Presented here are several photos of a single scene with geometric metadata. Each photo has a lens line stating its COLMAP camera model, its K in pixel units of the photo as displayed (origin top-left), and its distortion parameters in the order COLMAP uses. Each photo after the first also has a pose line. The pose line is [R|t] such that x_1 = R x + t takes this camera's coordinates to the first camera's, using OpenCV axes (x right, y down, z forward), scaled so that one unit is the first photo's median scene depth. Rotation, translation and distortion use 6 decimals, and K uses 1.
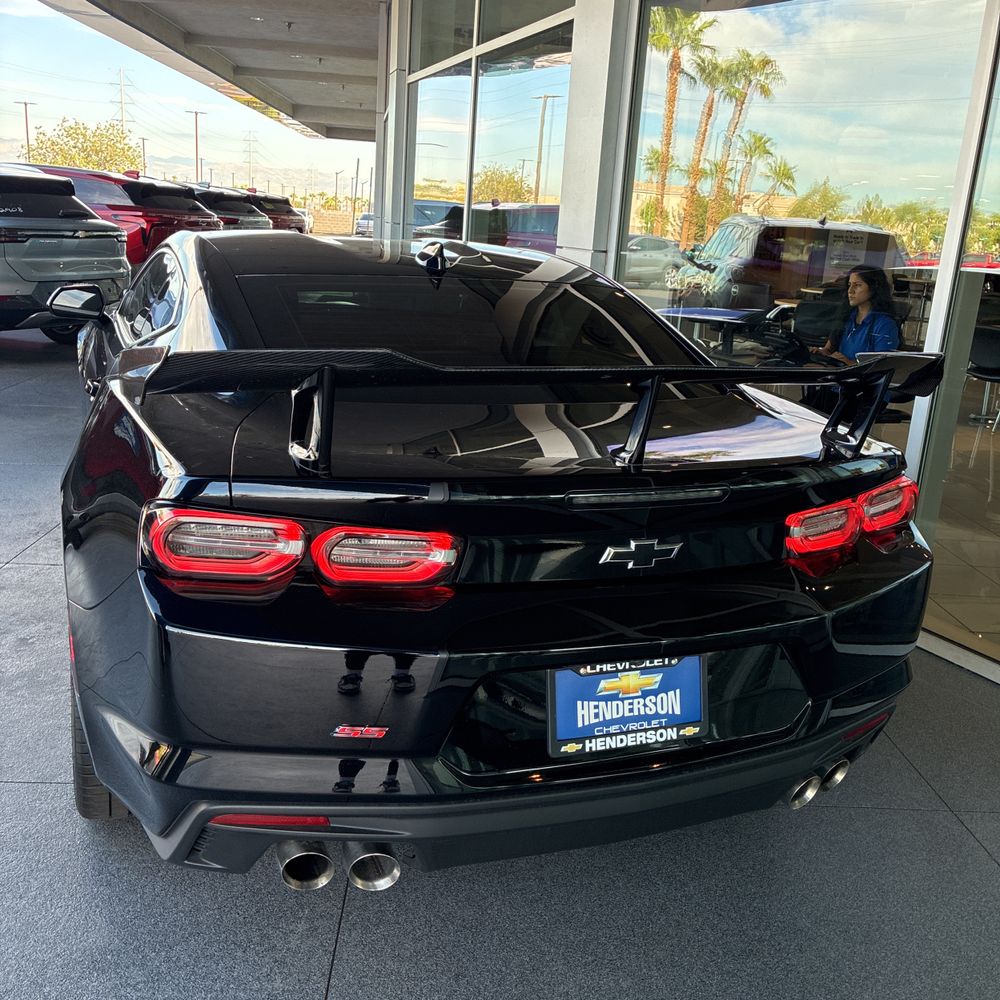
lens RADIAL K [[1031.4, 0, 508.0], [0, 1031.4, 493.9], [0, 0, 1]] dist [0.026885, 0.000000]
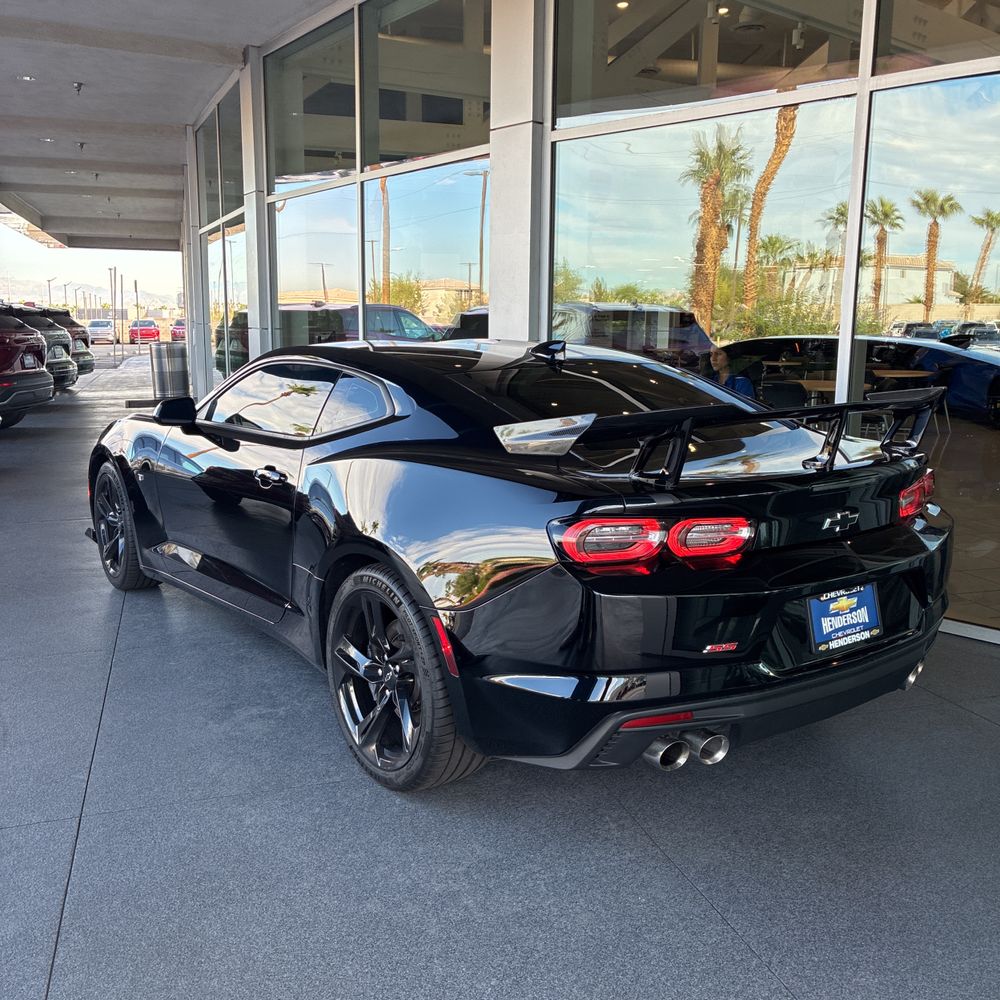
lens RADIAL K [[1031.4, 0, 496.2], [0, 1031.4, 501.1], [0, 0, 1]] dist [0.026885, 0.000000]
pose [[0.965269, -0.101635, 0.240677, -0.163088], [0.119710, 0.990892, -0.061672, 0.013092], [-0.232217, 0.088342, 0.968644, -0.090881]]
